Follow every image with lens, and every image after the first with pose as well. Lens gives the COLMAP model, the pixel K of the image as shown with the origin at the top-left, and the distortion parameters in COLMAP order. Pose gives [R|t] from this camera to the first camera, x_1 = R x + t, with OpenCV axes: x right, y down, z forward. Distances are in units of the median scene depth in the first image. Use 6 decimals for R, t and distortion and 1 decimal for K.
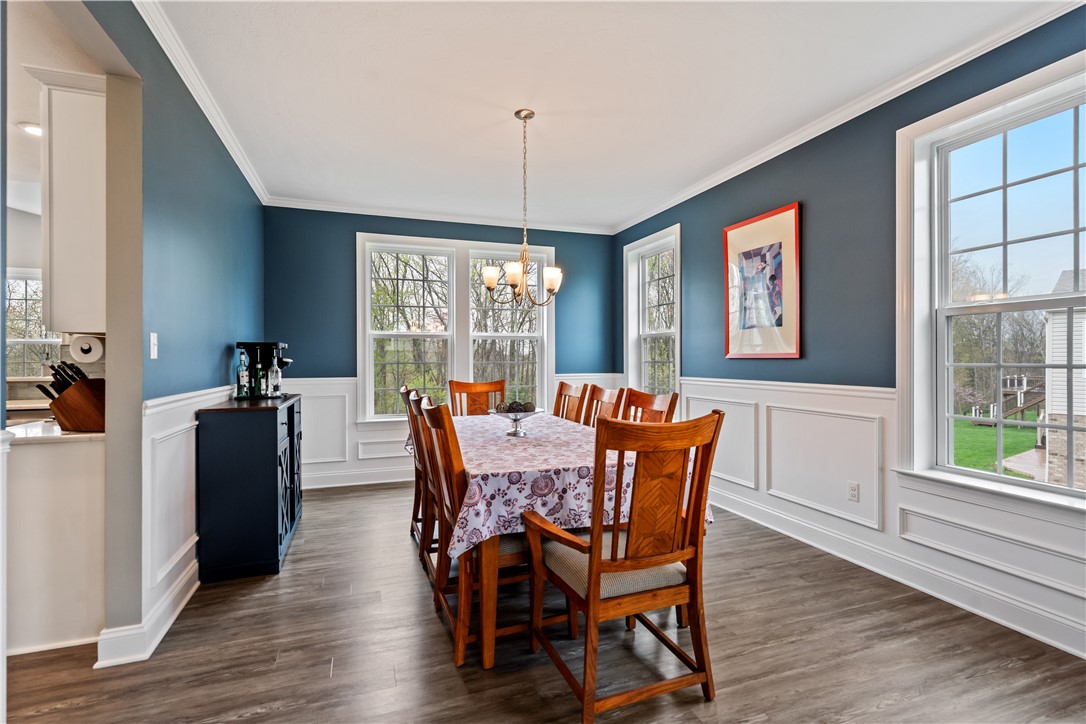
lens RADIAL K [[504.2, 0, 547.1], [0, 504.2, 358.2], [0, 0, 1]] dist [-0.000755, -0.000717]
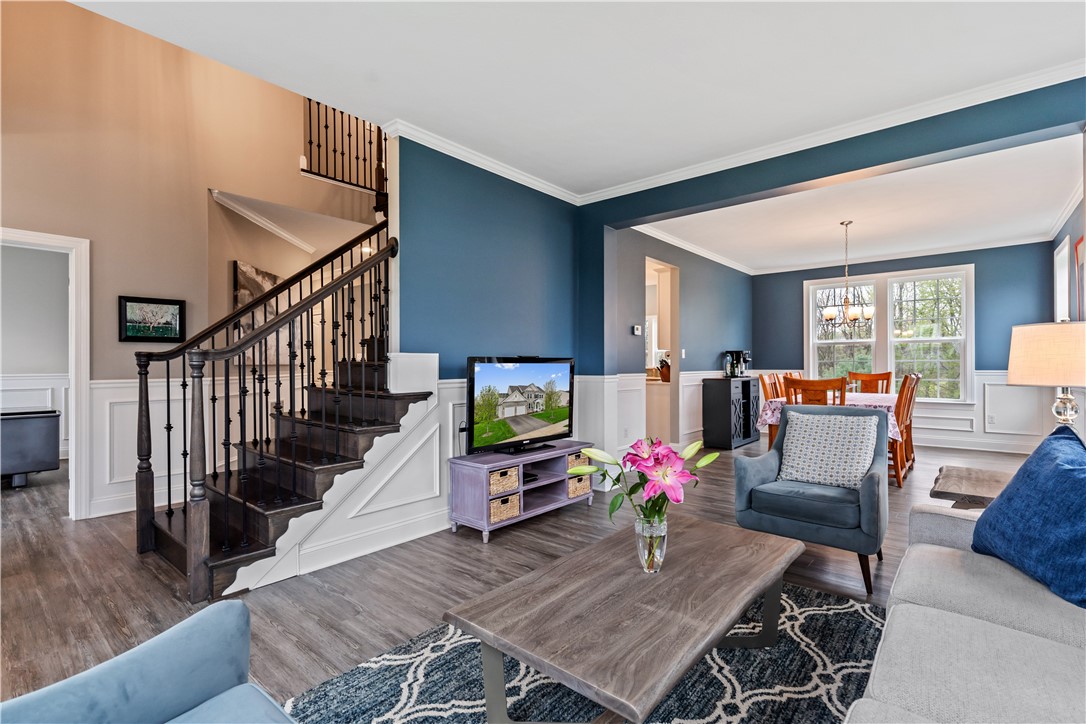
lens RADIAL K [[504.2, 0, 547.1], [0, 504.2, 358.2], [0, 0, 1]] dist [-0.000755, -0.000717]
pose [[0.488044, -0.004810, -0.872806, 0.905312], [0.000310, 0.999986, -0.005338, 0.010819], [0.872819, 0.002335, 0.488038, -0.736012]]
